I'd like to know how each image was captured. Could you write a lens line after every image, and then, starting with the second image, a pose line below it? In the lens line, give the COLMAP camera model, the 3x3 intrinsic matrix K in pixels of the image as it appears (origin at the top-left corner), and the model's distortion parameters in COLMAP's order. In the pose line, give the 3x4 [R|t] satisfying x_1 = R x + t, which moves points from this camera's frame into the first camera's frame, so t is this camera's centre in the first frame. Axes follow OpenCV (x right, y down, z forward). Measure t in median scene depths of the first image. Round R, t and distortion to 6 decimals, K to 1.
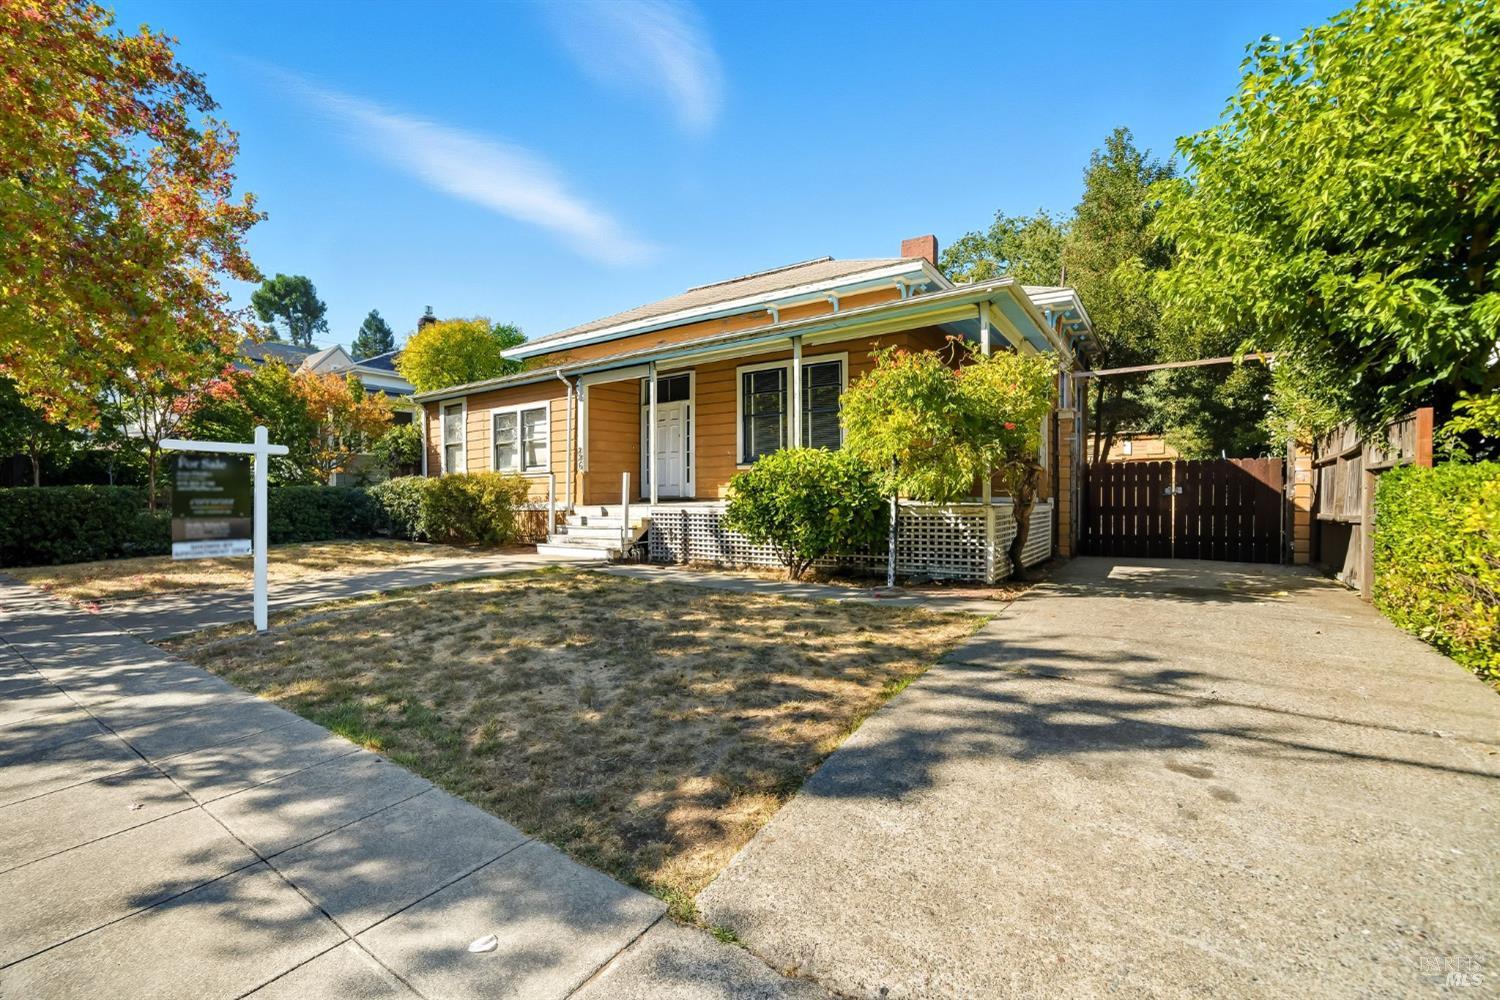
lens RADIAL K [[622.5, 0, 750.0], [0, 622.5, 500.0], [0, 0, 1]] dist [-0.023952, 0.000095]
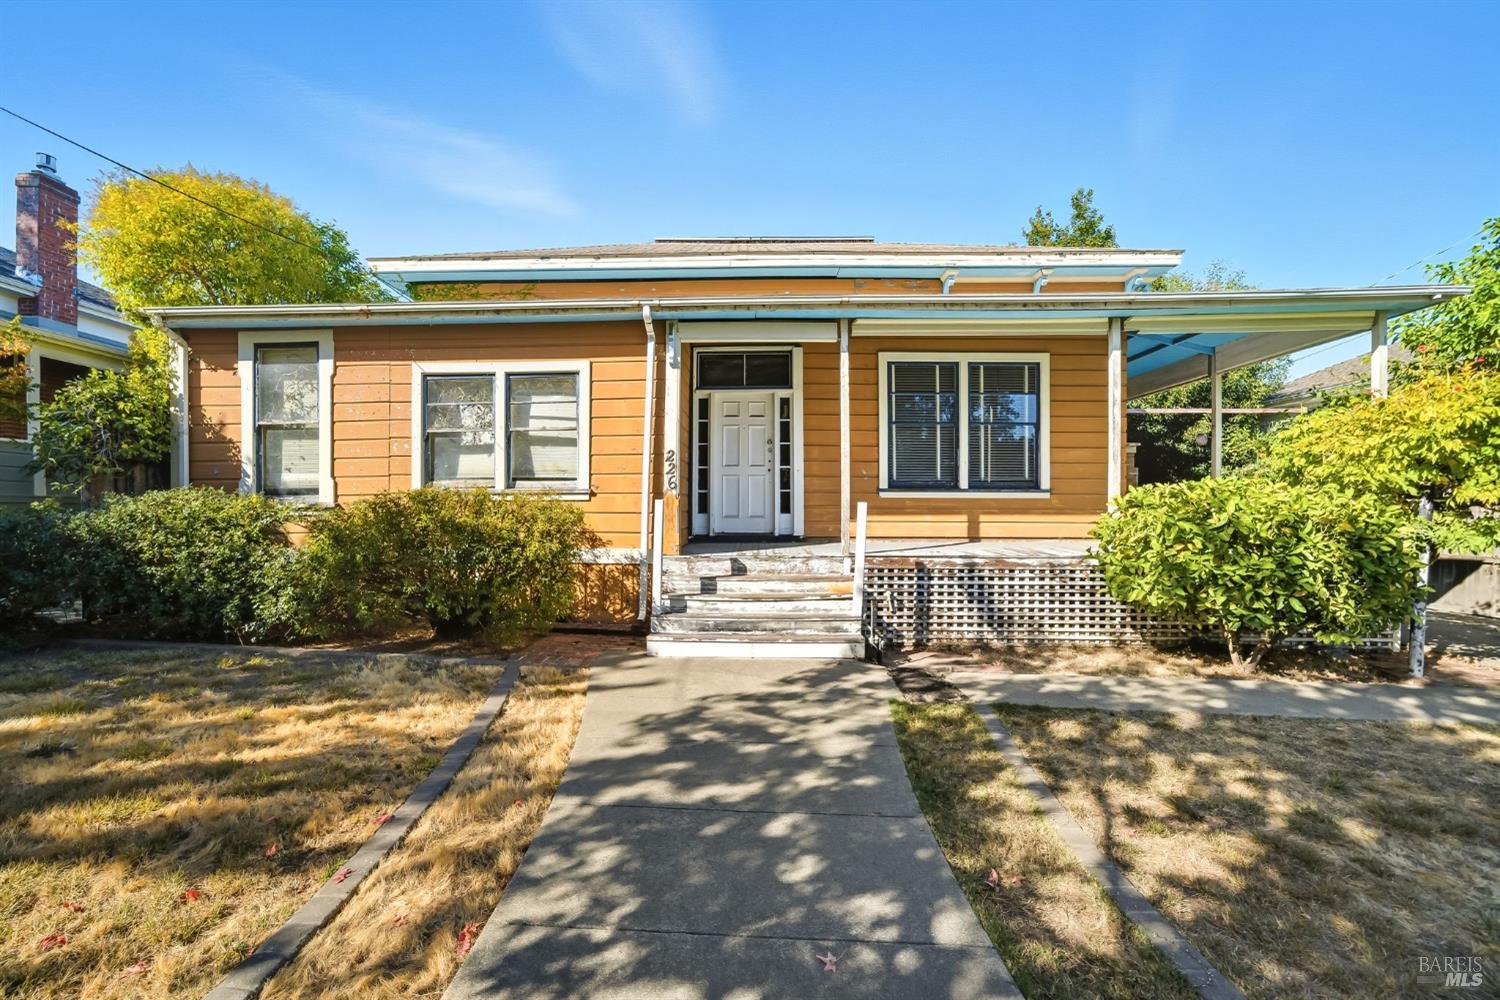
lens RADIAL K [[601.9, 0, 749.2], [0, 601.9, 504.1], [0, 0, 1]] dist [-0.002519, 0.000293]
pose [[0.851718, 0.014285, 0.523806, -0.472172], [-0.007083, 0.999851, -0.015751, -0.026445], [-0.523953, 0.009705, 0.851692, 0.466992]]
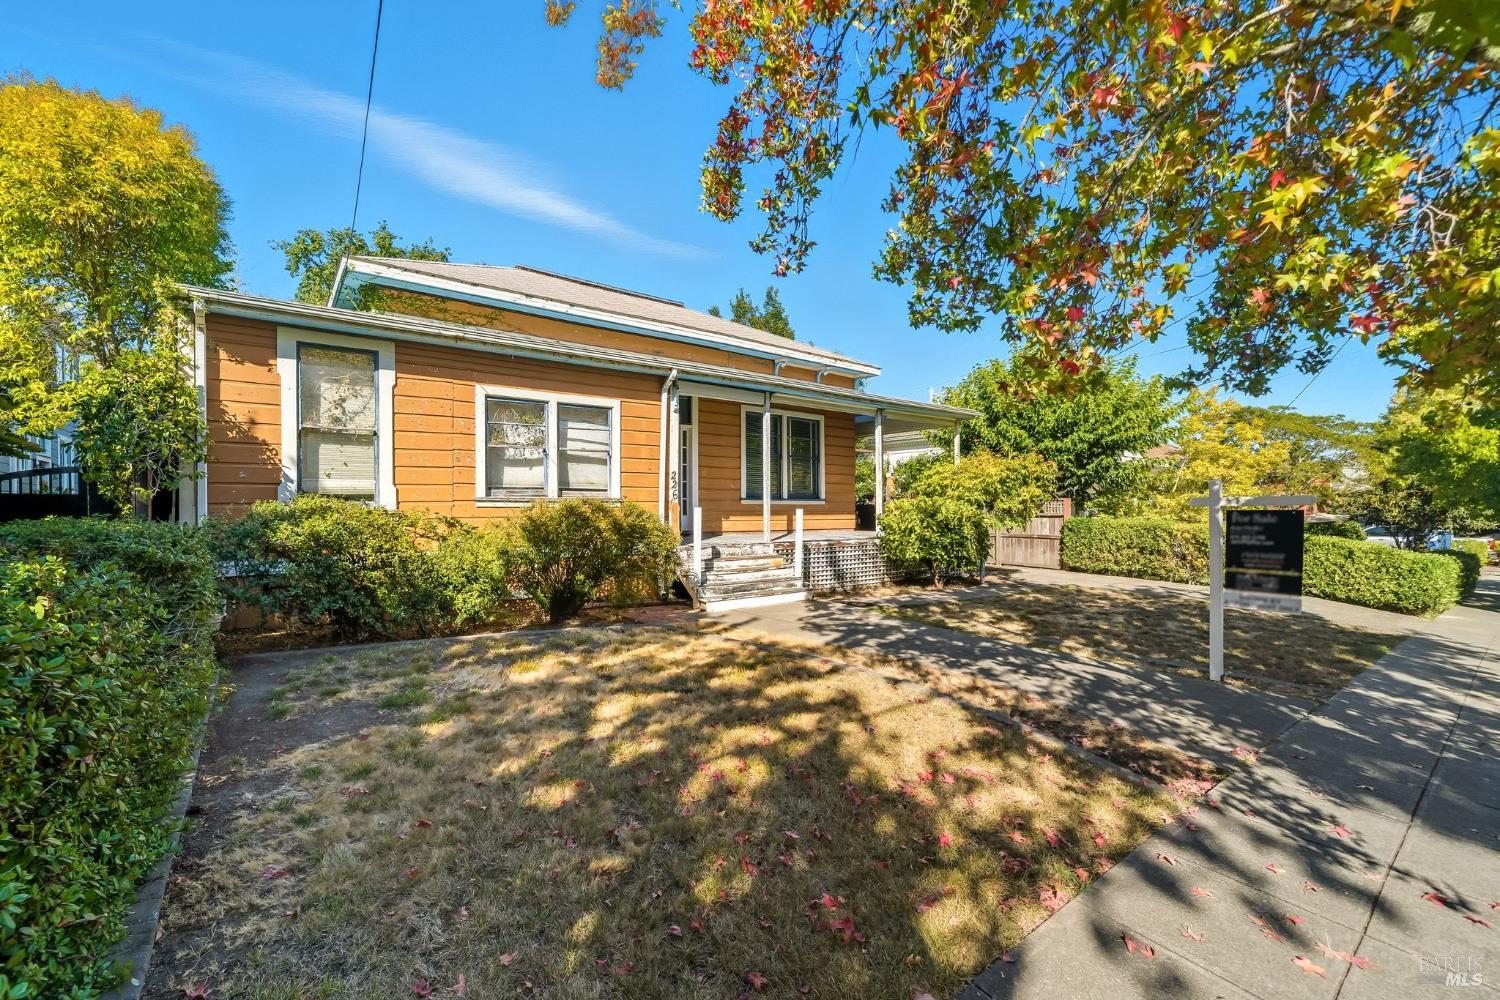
lens RADIAL K [[631.1, 0, 750.0], [0, 631.1, 500.0], [0, 0, 1]] dist [0.002123, 0.000133]
pose [[0.312182, 0.020972, 0.949791, -0.954120], [-0.000259, 0.999758, -0.021990, -0.029360], [-0.950022, 0.006619, 0.312112, 0.622794]]
